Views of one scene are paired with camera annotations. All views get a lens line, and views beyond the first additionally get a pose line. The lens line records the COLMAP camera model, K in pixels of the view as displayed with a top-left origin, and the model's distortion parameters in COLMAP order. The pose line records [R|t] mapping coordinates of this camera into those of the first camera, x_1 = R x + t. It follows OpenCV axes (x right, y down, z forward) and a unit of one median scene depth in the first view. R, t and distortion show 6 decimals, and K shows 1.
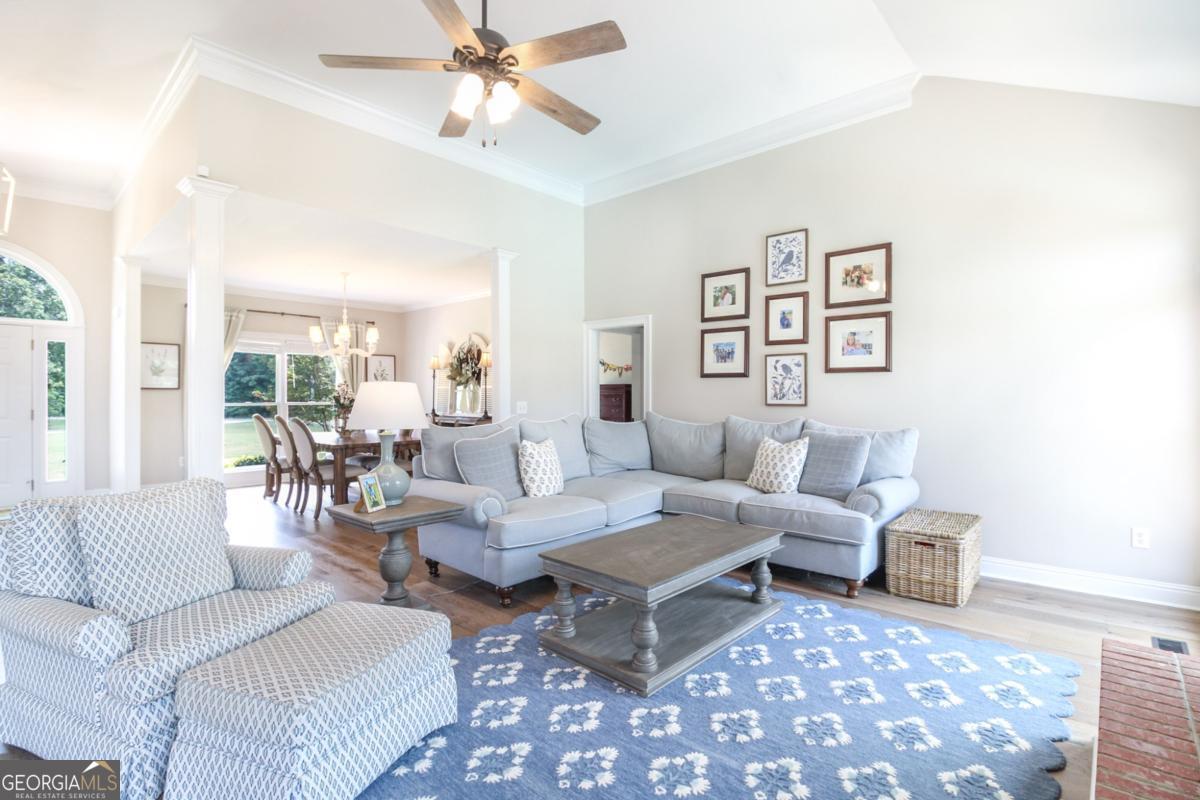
lens RADIAL K [[570.5, 0, 603.0], [0, 570.5, 399.5], [0, 0, 1]] dist [-0.012957, -0.007799]
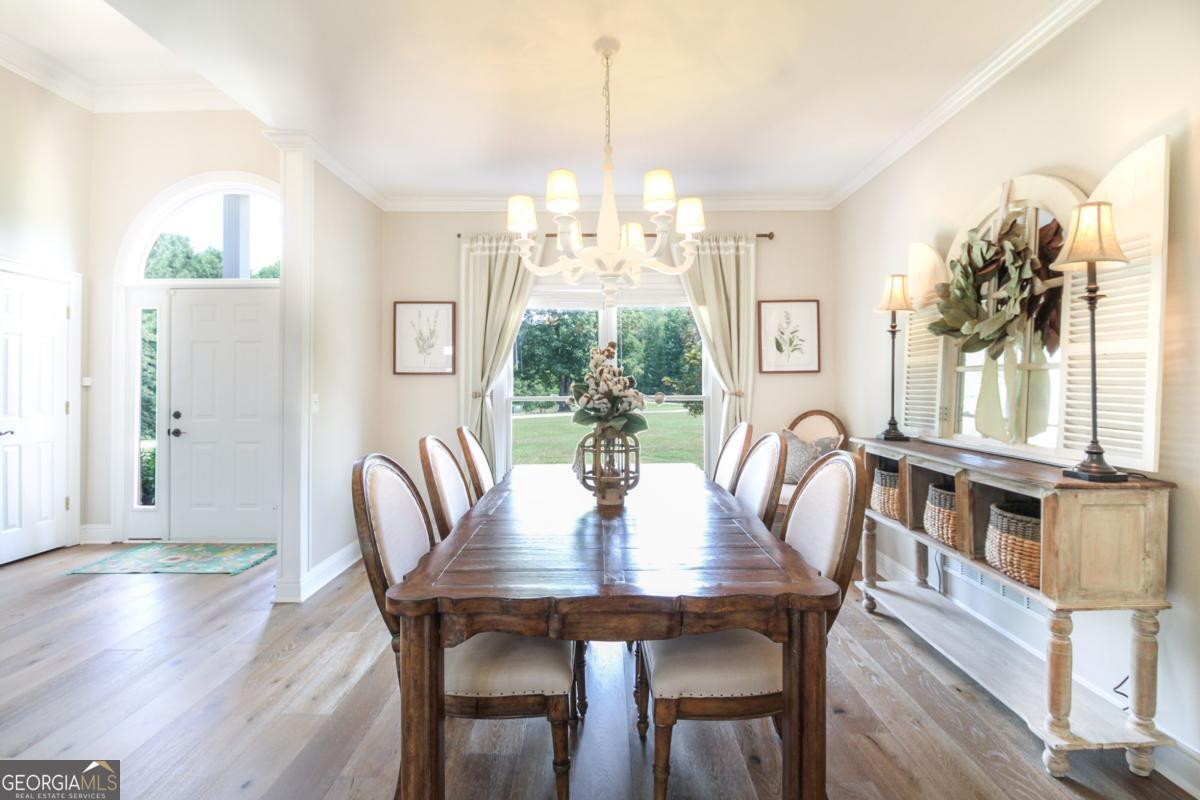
lens RADIAL K [[570.5, 0, 615.6], [0, 570.5, 380.6], [0, 0, 1]] dist [-0.012957, -0.007799]
pose [[0.694532, -0.007124, -0.719426, -0.164017], [-0.002061, 0.999927, -0.011892, -0.004032], [0.719459, 0.009742, 0.694467, 0.642969]]
